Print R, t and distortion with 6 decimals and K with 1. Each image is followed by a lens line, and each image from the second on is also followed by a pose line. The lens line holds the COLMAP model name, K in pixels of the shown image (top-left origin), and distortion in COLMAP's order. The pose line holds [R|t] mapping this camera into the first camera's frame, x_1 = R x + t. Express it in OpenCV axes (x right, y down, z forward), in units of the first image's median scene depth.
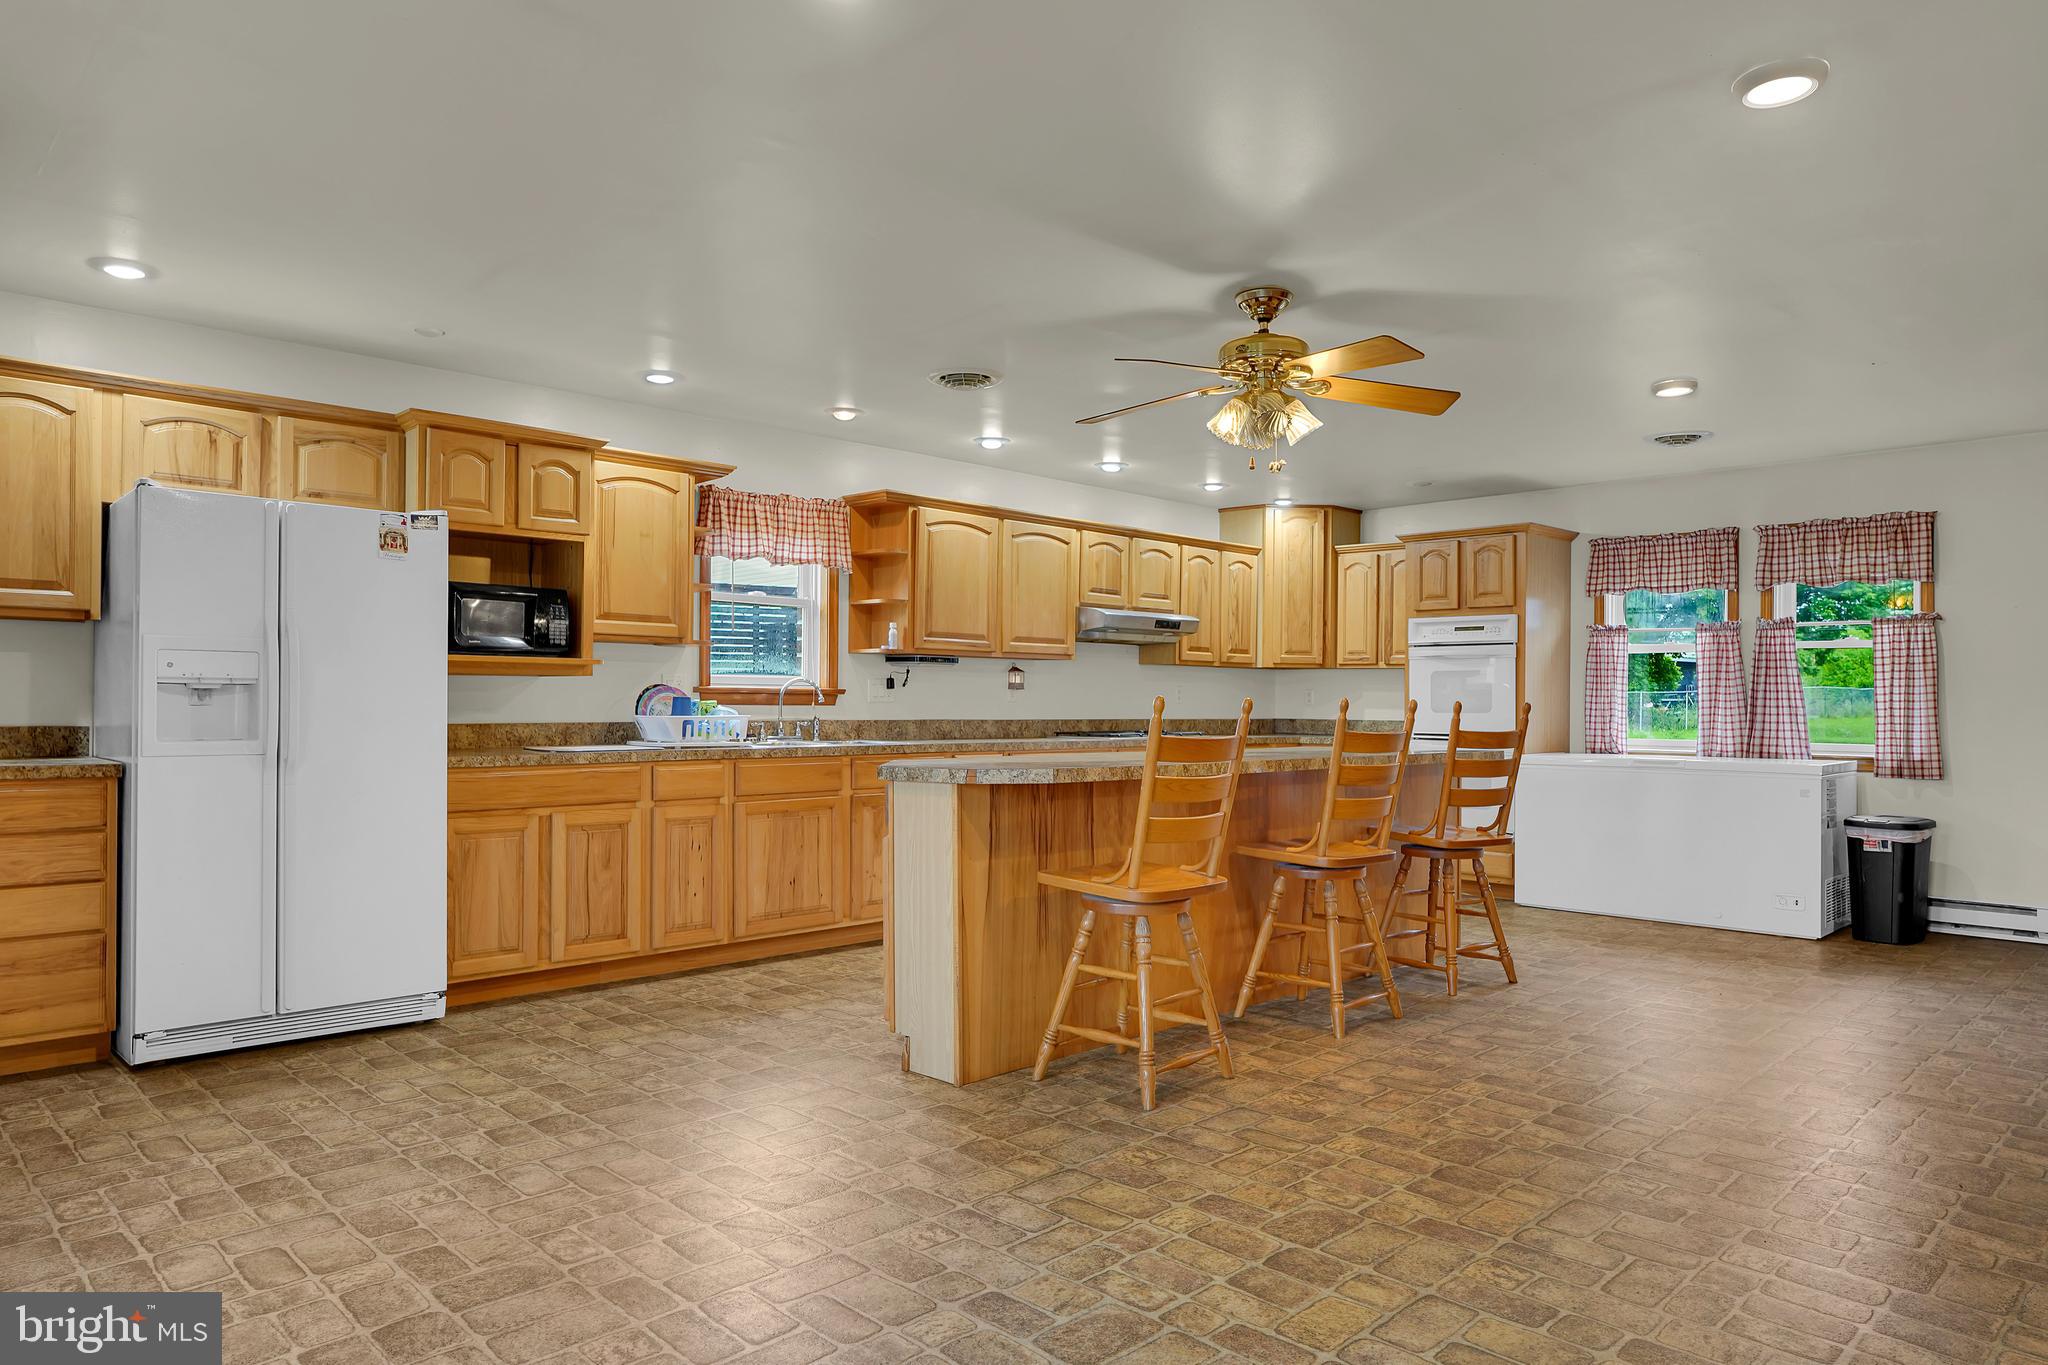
lens RADIAL K [[1295.8, 0, 968.3], [0, 1295.8, 667.9], [0, 0, 1]] dist [-0.027264, 0.019312]
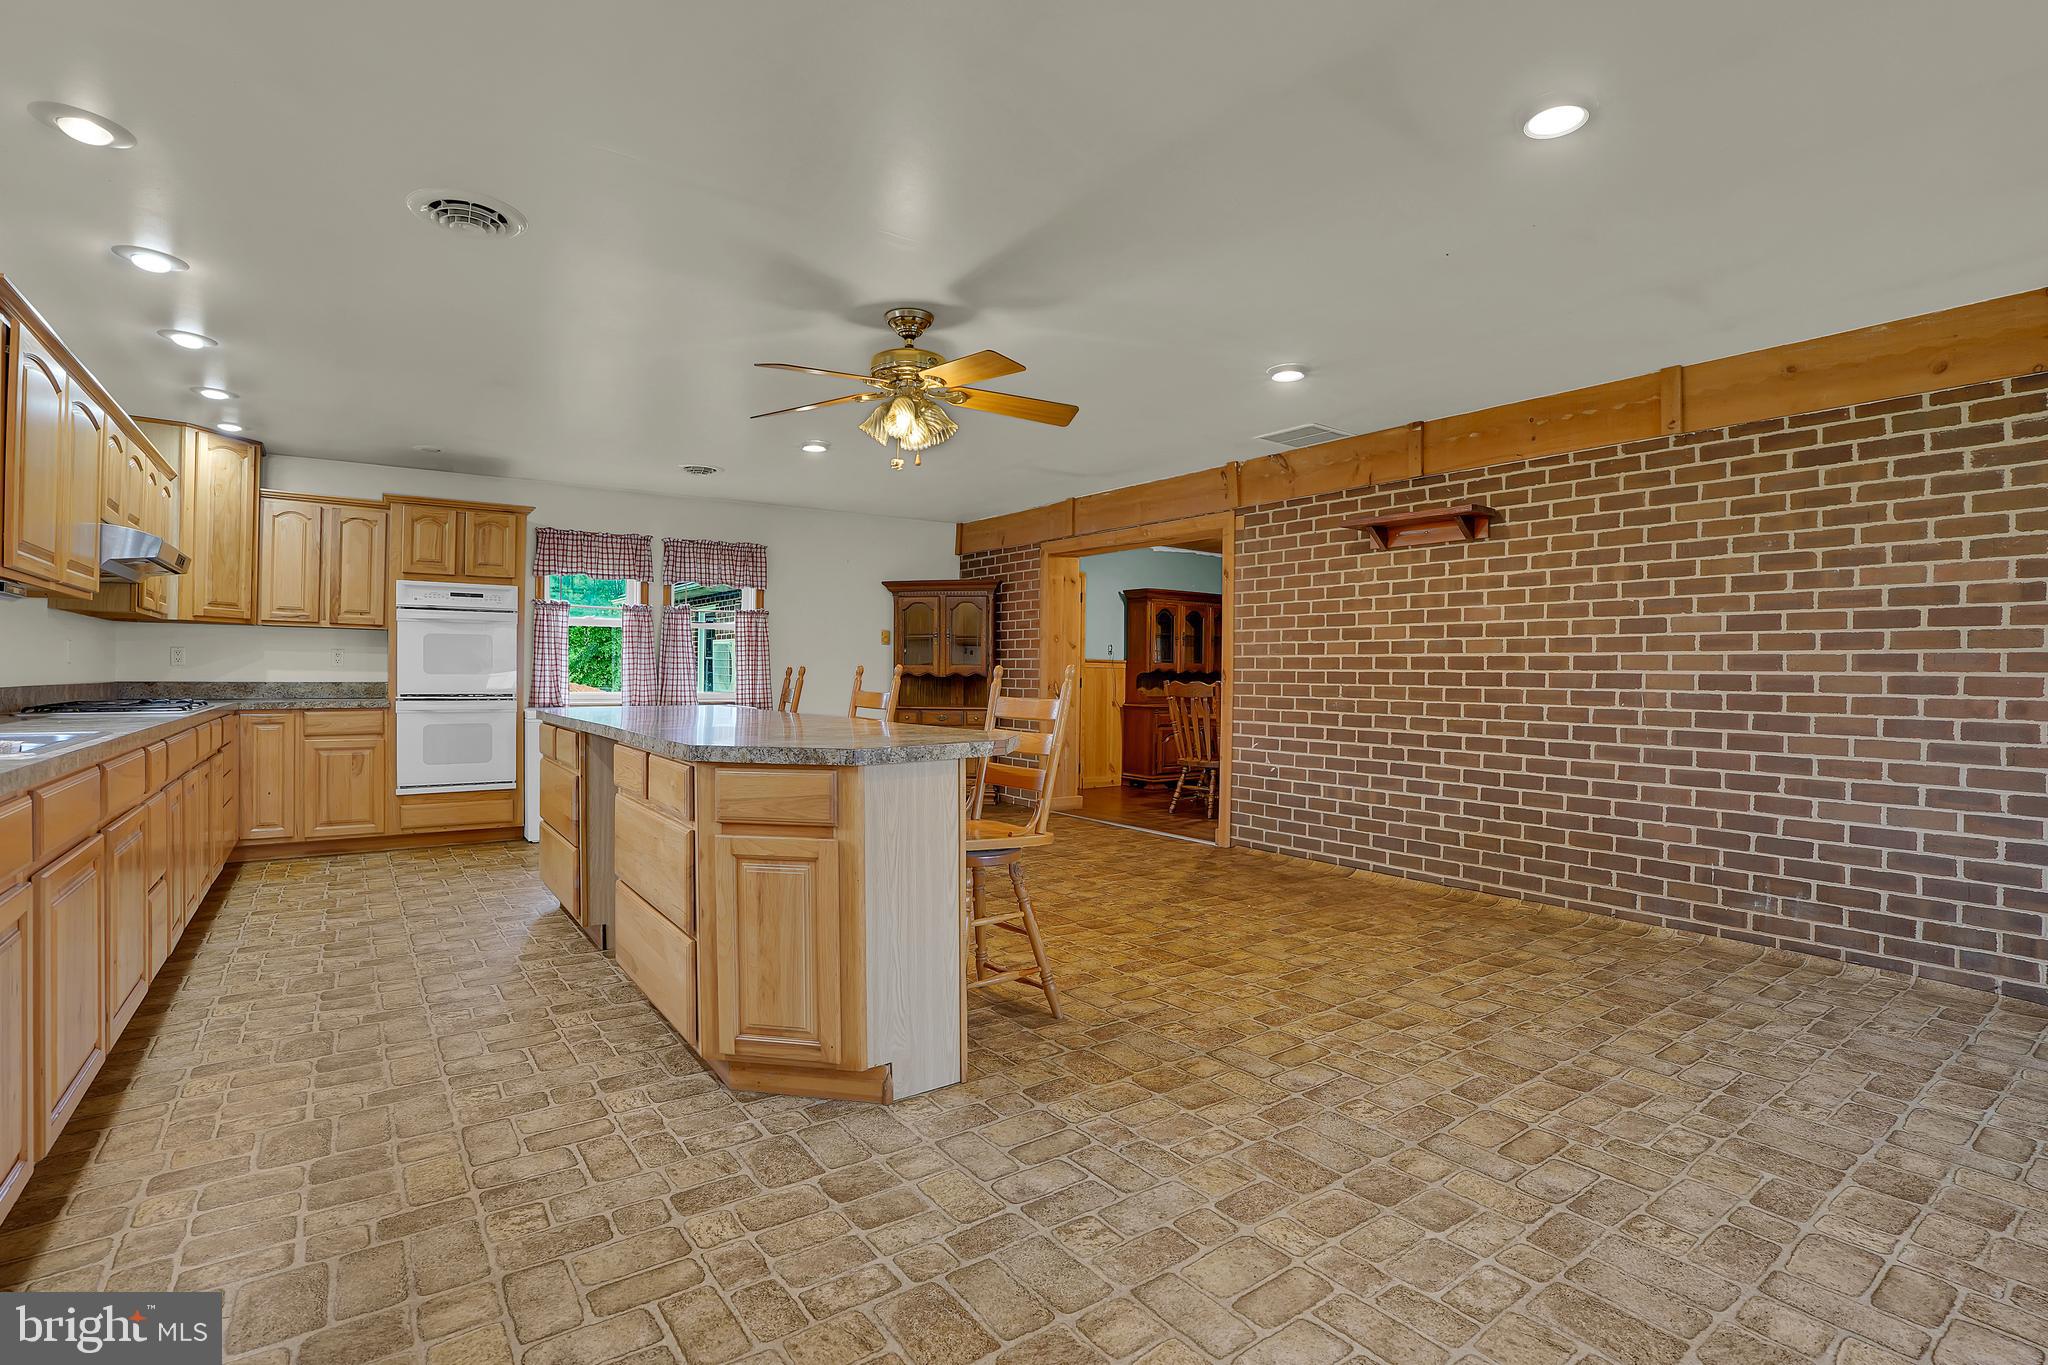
lens RADIAL K [[971.7, 0, 1070.5], [0, 971.7, 670.0], [0, 0, 1]] dist [-0.057340, 0.015937]
pose [[0.102385, -0.003017, 0.994740, -0.660755], [-0.034289, 0.999390, 0.006560, 0.017819], [-0.994154, -0.034780, 0.102219, 0.822720]]
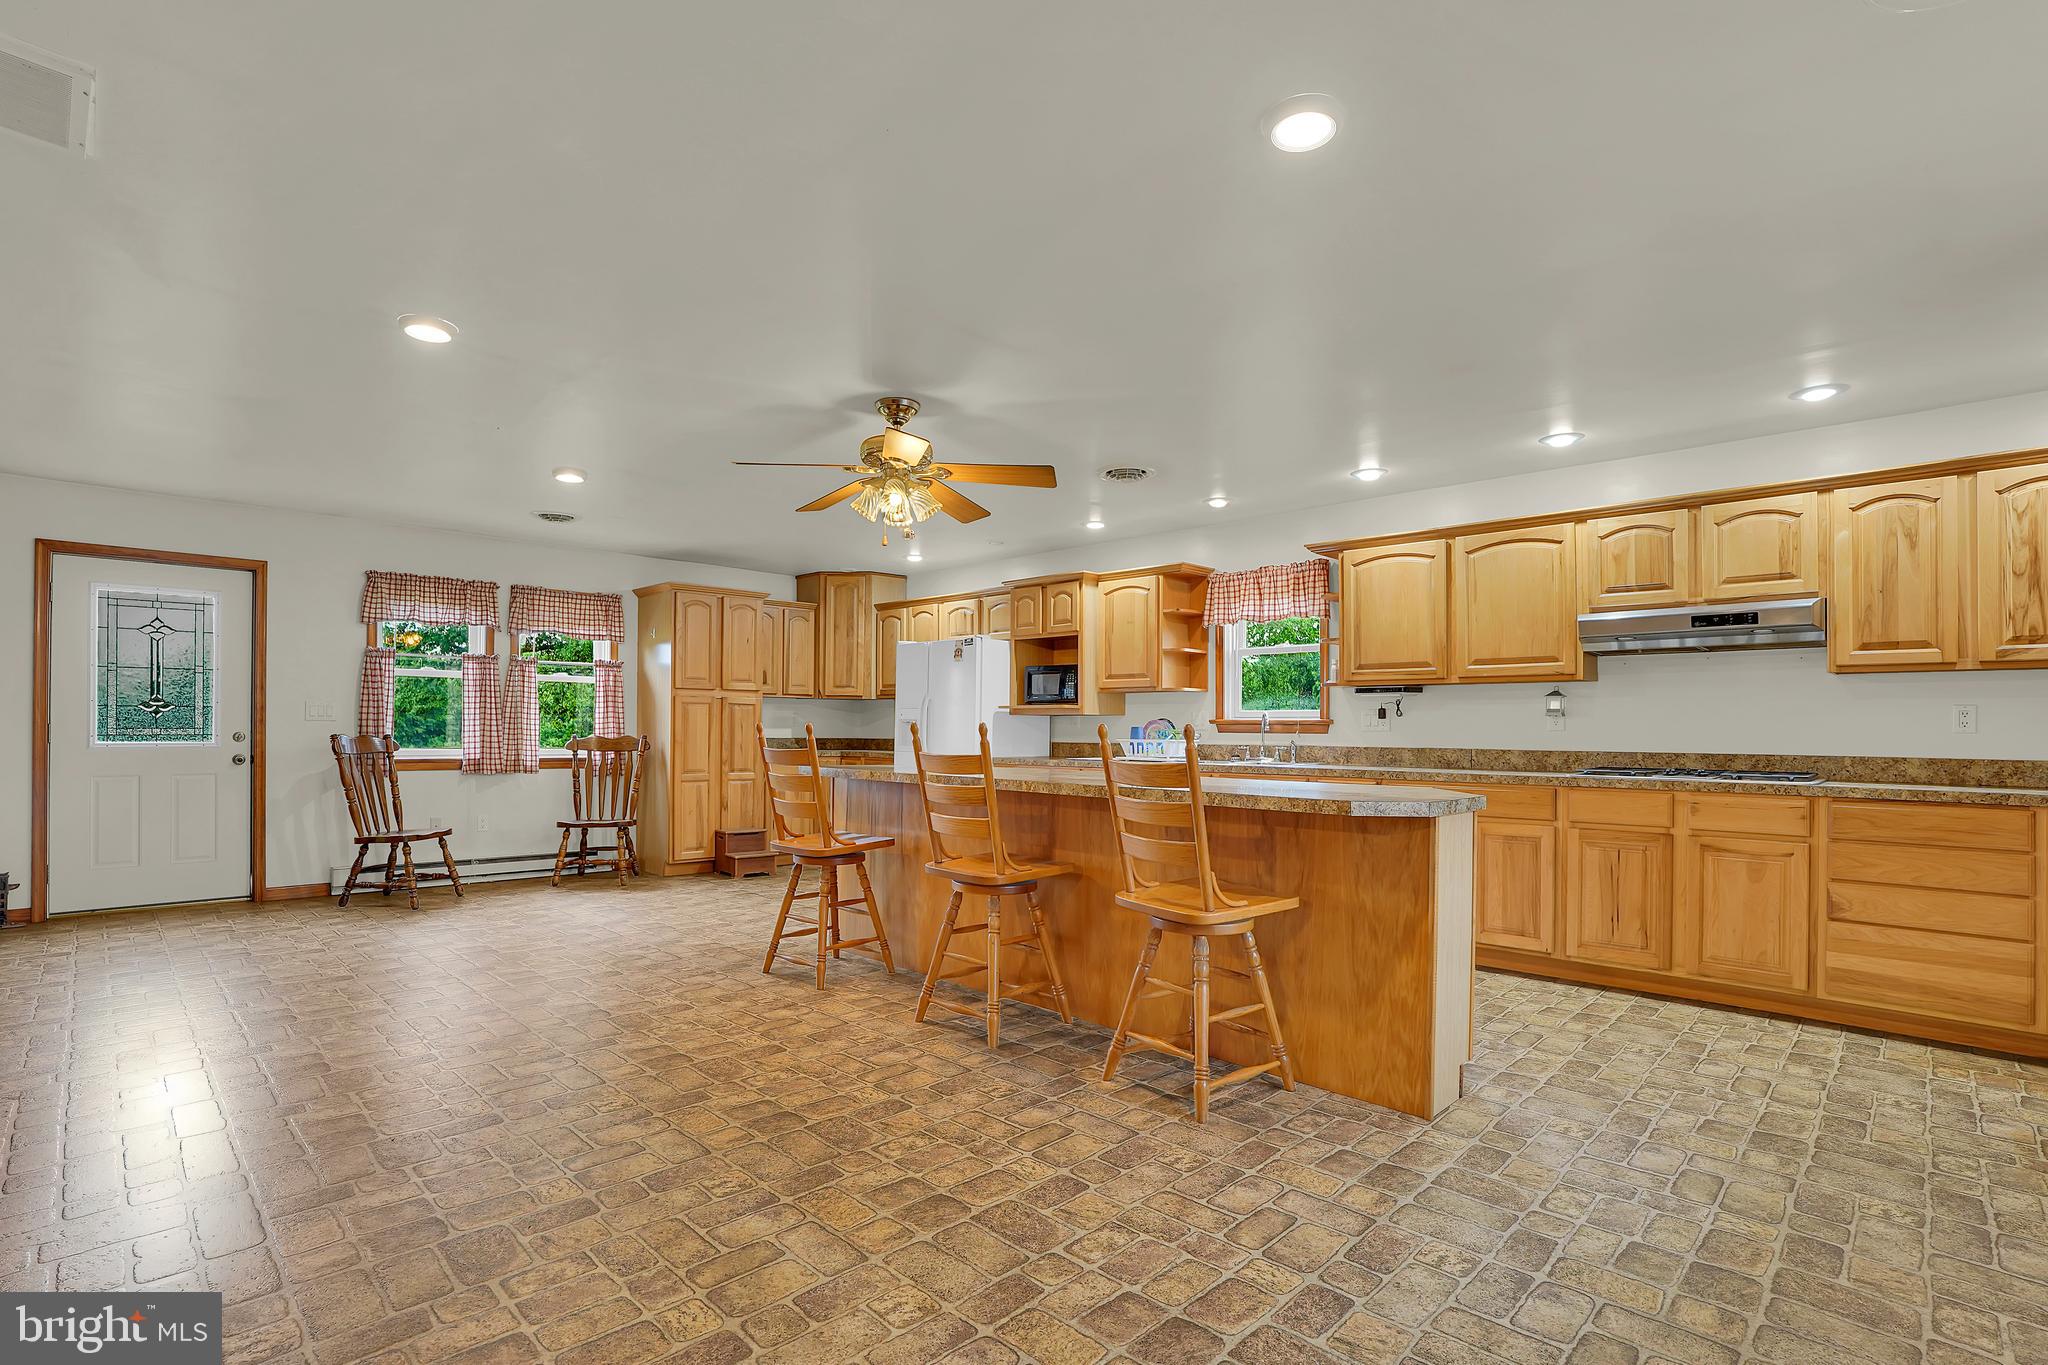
lens RADIAL K [[971.7, 0, 1046.3], [0, 971.7, 726.4], [0, 0, 1]] dist [-0.057340, 0.015937]
pose [[0.034120, -0.009133, -0.999376, 0.865953], [0.020610, 0.999752, -0.008433, 0.028135], [0.999205, -0.020310, 0.034300, 0.825323]]
